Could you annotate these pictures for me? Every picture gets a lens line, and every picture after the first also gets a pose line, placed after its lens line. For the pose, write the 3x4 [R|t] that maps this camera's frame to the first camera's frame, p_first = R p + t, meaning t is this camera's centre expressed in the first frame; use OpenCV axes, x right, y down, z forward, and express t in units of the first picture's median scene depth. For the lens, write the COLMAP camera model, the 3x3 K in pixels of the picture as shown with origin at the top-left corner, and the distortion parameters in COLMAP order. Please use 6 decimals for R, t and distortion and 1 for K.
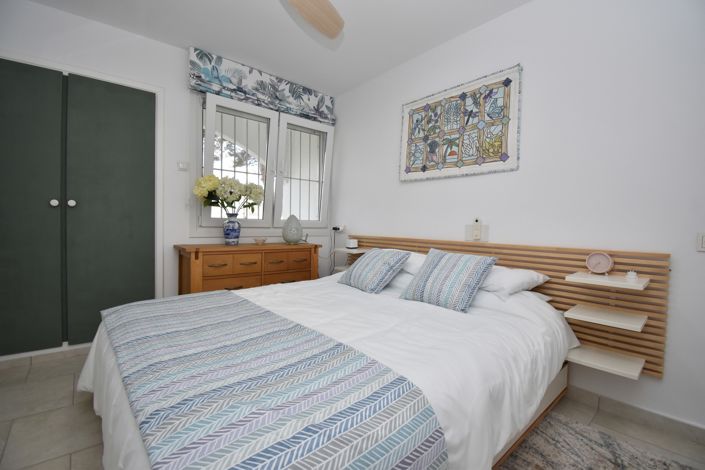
lens RADIAL K [[309.8, 0, 355.0], [0, 309.8, 234.5], [0, 0, 1]] dist [0.017880, -0.023152]
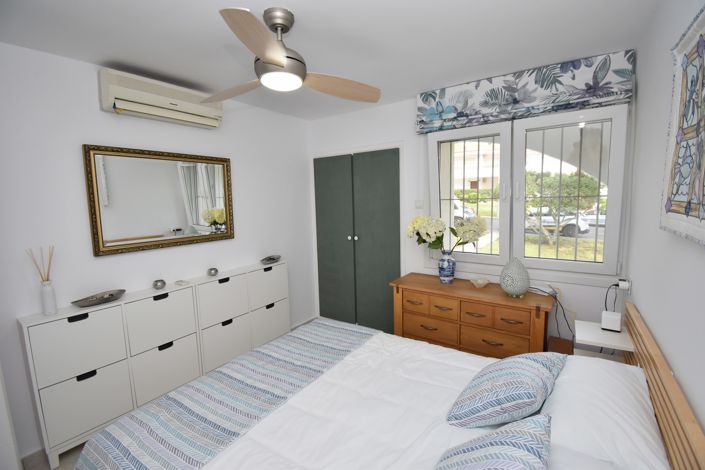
lens RADIAL K [[309.8, 0, 355.0], [0, 309.8, 234.5], [0, 0, 1]] dist [0.017880, -0.023152]
pose [[0.253015, 0.084434, -0.963771, 0.467290], [0.001090, 0.996159, 0.087557, -0.205203], [0.967462, -0.023204, 0.251951, 0.480936]]
